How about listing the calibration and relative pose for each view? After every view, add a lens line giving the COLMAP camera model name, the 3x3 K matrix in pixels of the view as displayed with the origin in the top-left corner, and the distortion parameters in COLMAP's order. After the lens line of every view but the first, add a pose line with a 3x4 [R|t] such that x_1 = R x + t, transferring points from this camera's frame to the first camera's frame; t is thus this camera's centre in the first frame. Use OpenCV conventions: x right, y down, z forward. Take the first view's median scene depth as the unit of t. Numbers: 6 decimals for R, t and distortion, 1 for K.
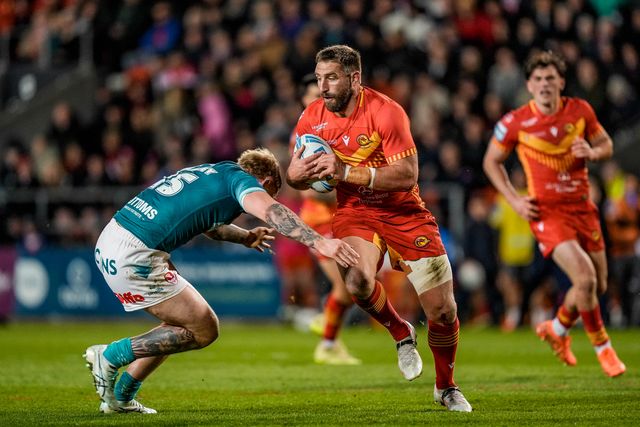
lens RADIAL K [[326.8, 0, 321.1], [0, 326.8, 209.5], [0, 0, 1]] dist [-0.007263, -0.003989]
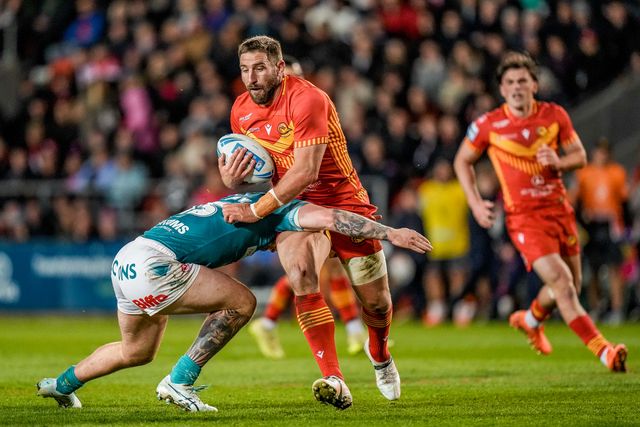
lens RADIAL K [[326.8, 0, 320.0], [0, 326.8, 217.4], [0, 0, 1]] dist [-0.007263, -0.003989]
pose [[0.999983, 0.000331, 0.005809, 0.220858], [-0.000334, 1.000000, 0.000570, 0.042222], [-0.005808, -0.000572, 0.999983, 0.006221]]
